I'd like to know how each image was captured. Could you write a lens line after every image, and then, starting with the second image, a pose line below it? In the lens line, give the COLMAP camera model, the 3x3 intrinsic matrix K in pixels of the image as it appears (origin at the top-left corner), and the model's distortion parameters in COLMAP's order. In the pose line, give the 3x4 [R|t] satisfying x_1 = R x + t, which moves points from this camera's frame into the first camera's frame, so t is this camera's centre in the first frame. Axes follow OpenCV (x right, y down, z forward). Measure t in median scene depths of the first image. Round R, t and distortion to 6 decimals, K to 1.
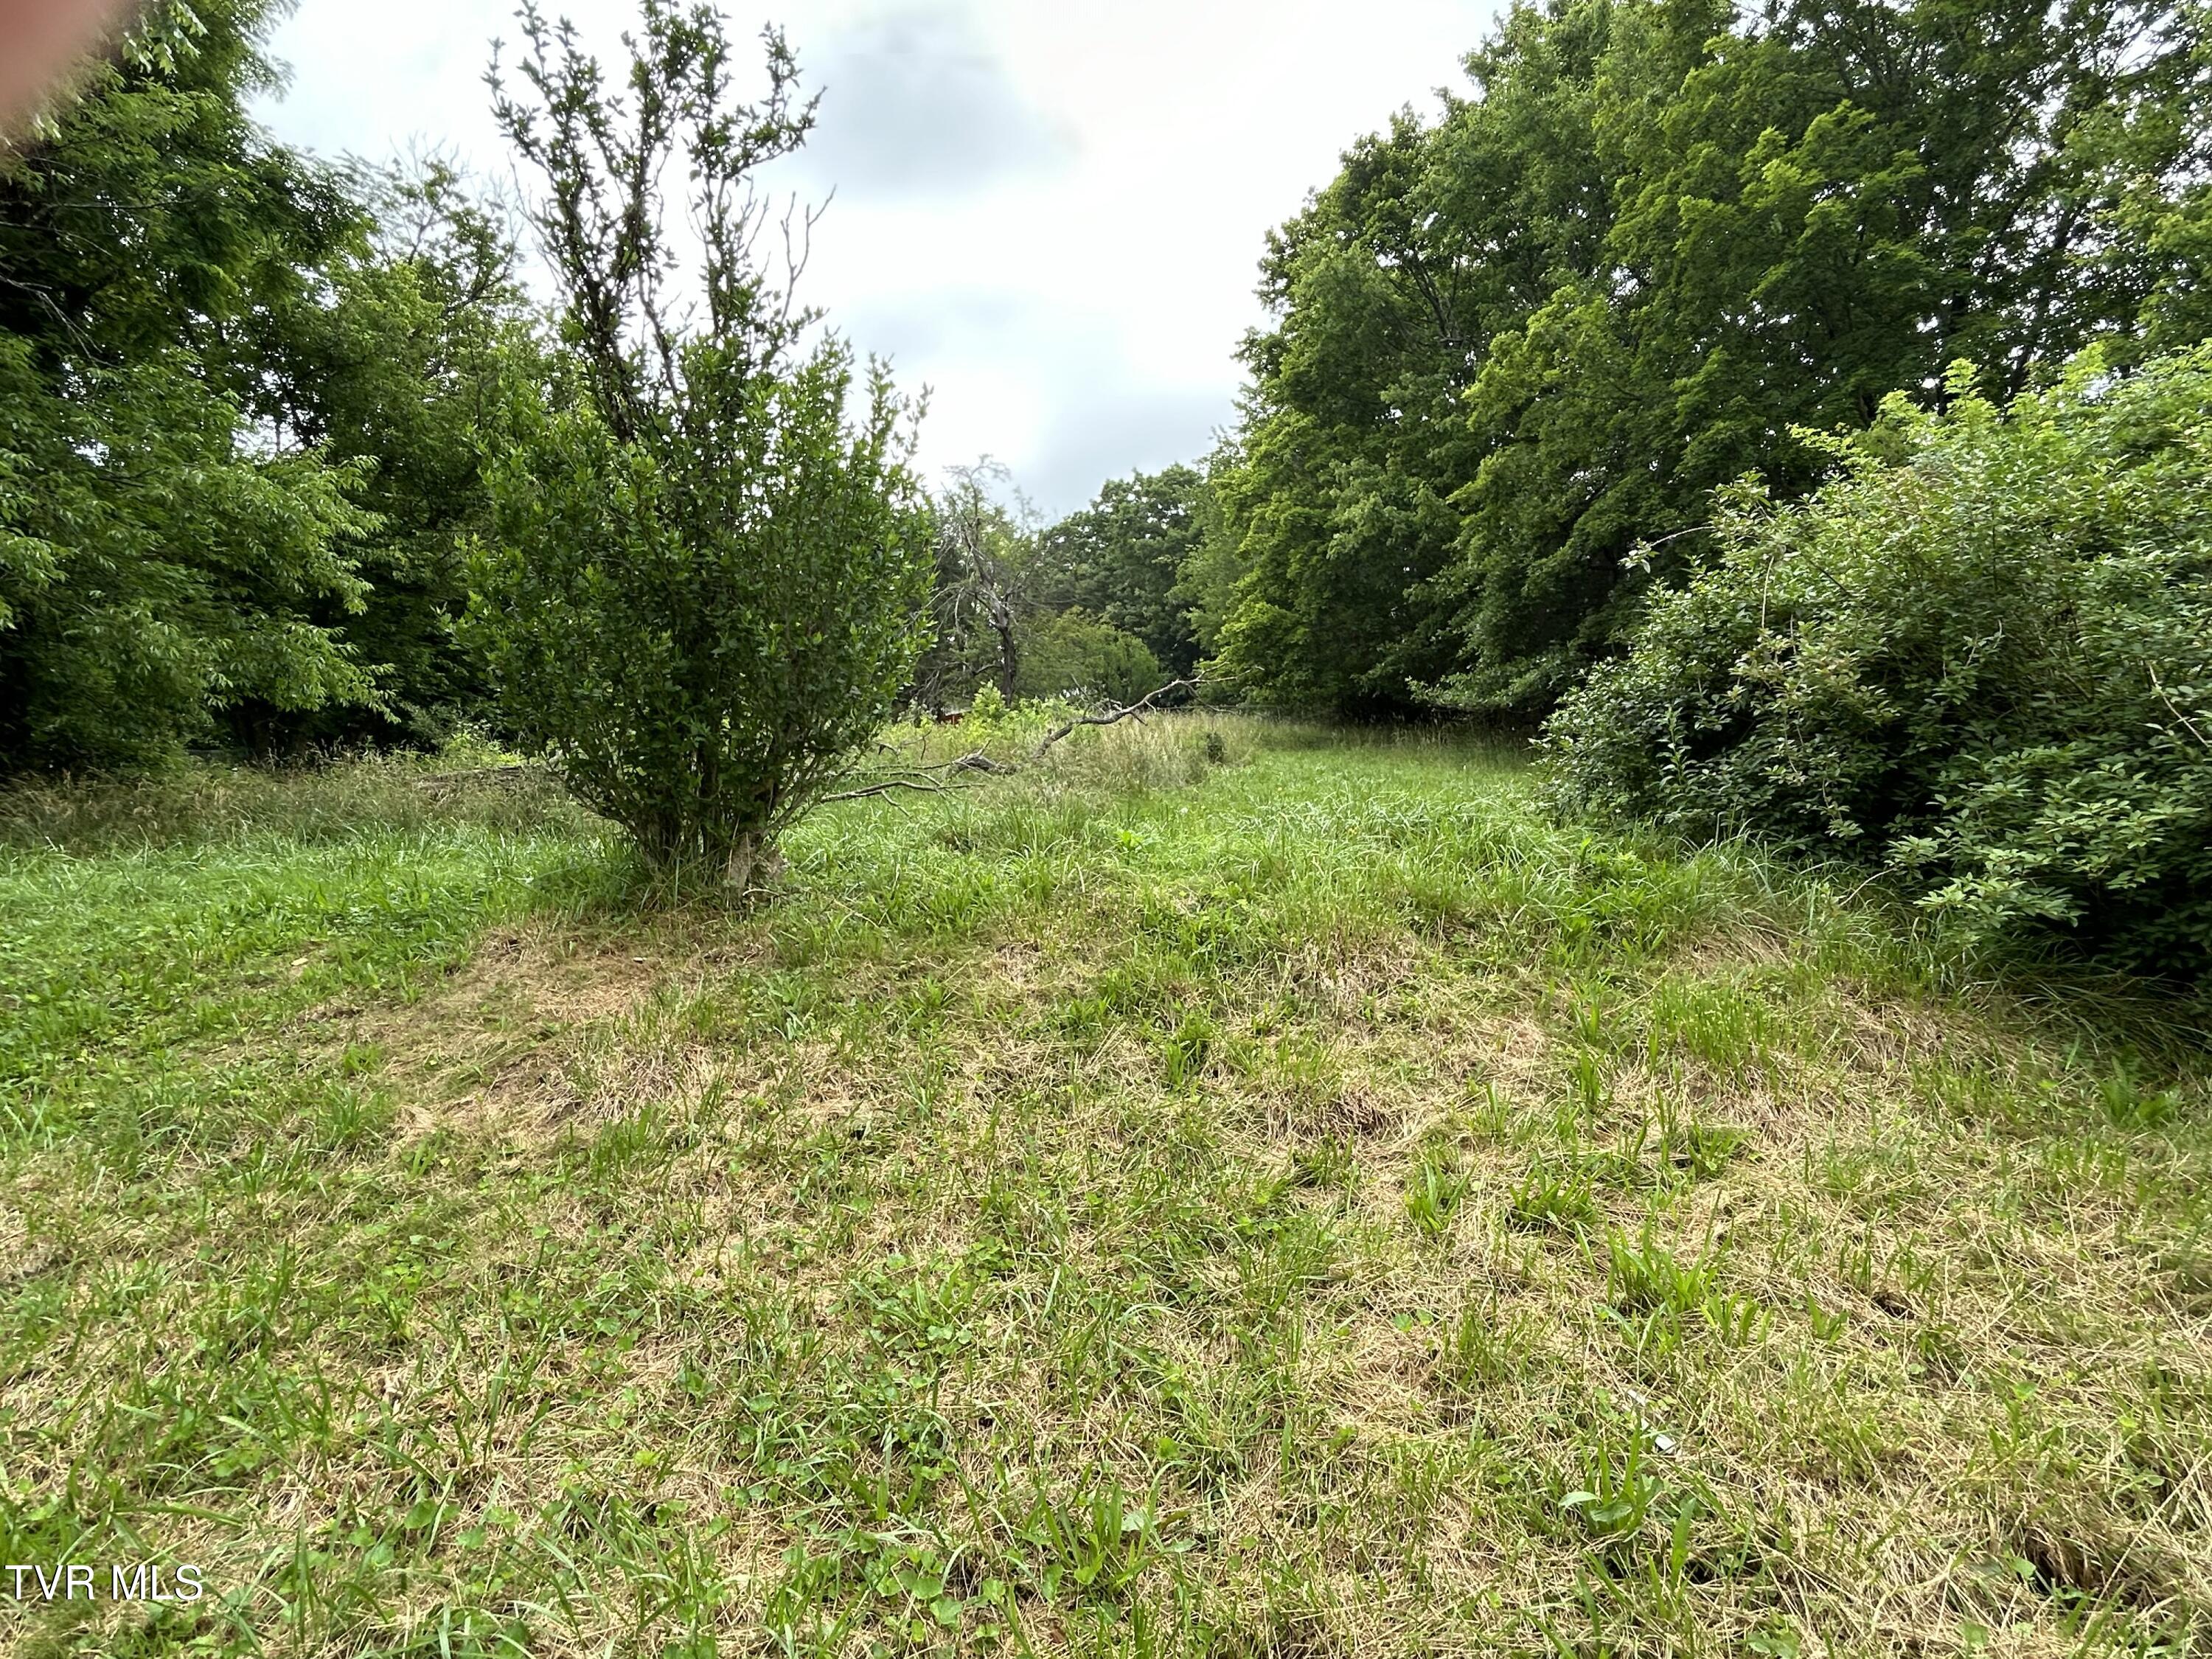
lens RADIAL K [[1169.9, 0, 1107.4], [0, 1169.9, 823.1], [0, 0, 1]] dist [-0.003710, -0.000171]
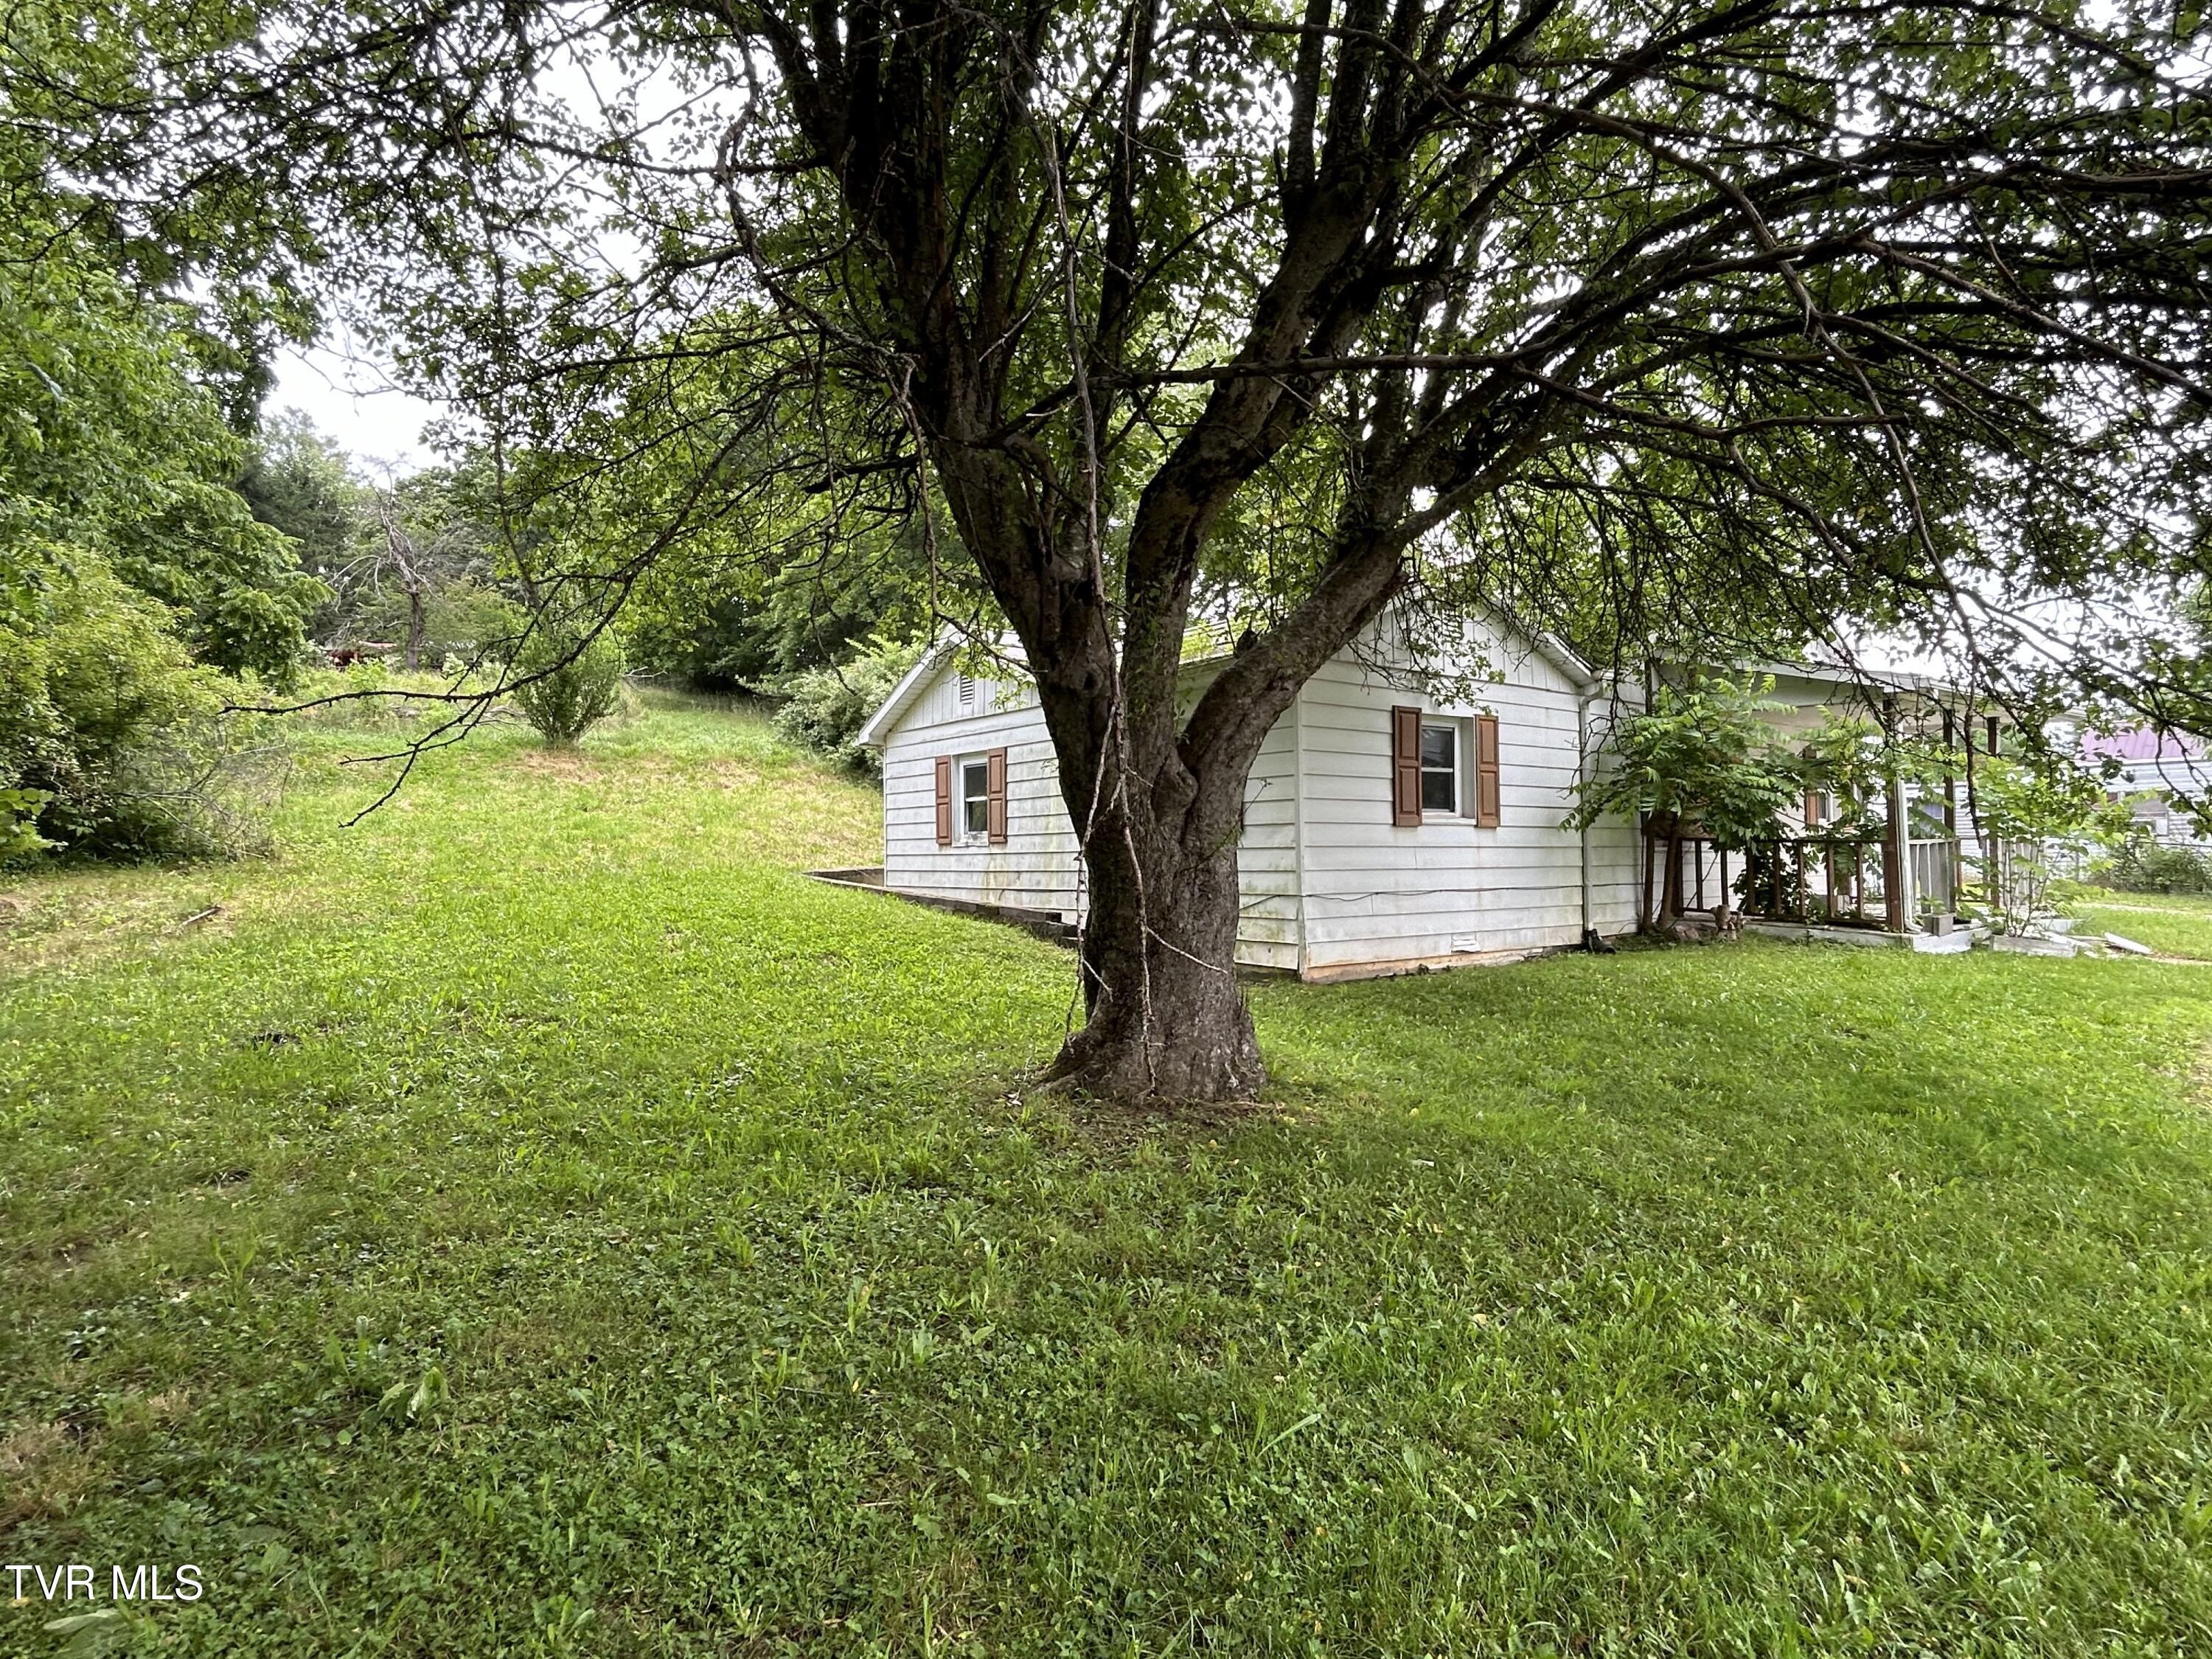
lens RADIAL K [[1169.9, 0, 1104.9], [0, 1169.9, 825.5], [0, 0, 1]] dist [-0.003710, -0.000171]
pose [[0.852799, 0.009549, 0.522152, -0.367967], [-0.030334, 0.999050, 0.031273, 0.061722], [-0.521358, -0.042509, 0.852279, -1.512608]]
